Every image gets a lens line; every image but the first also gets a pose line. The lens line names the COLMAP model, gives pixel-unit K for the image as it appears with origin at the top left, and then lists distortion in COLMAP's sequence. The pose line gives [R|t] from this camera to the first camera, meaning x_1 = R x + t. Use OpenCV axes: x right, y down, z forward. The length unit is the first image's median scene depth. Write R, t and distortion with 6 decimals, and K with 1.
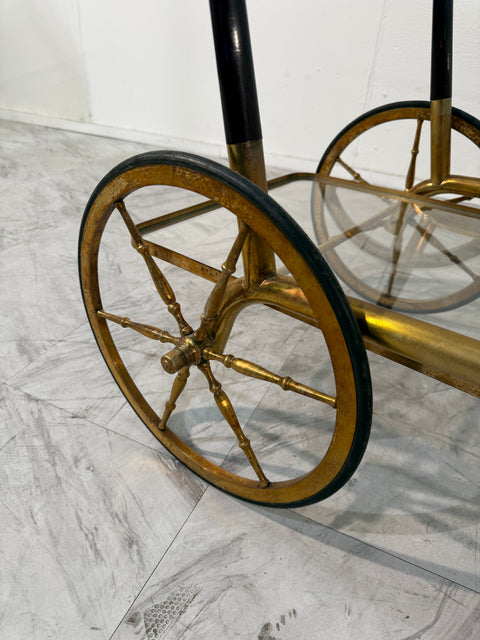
lens RADIAL K [[471.9, 0, 240.0], [0, 471.9, 320.0], [0, 0, 1]] dist [-0.000416, -0.009192]
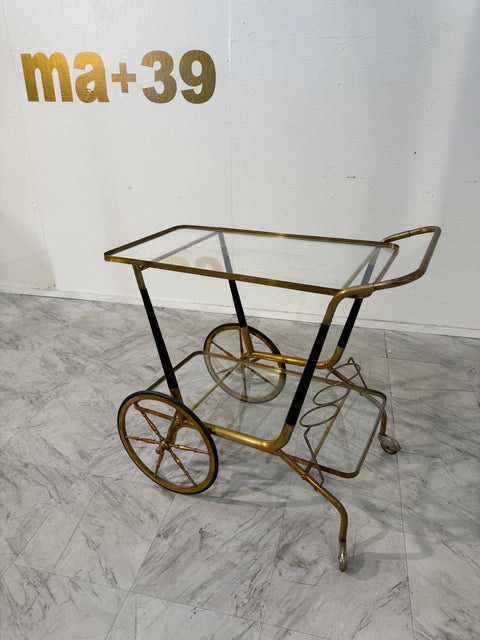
lens RADIAL K [[458.7, 0, 255.5], [0, 458.7, 313.0], [0, 0, 1]] dist [0.001714, -0.005794]
pose [[0.971835, -0.138799, 0.190452, 0.018380], [0.164226, 0.978483, -0.124903, -0.256424], [-0.169017, 0.152662, 0.973718, -1.776700]]
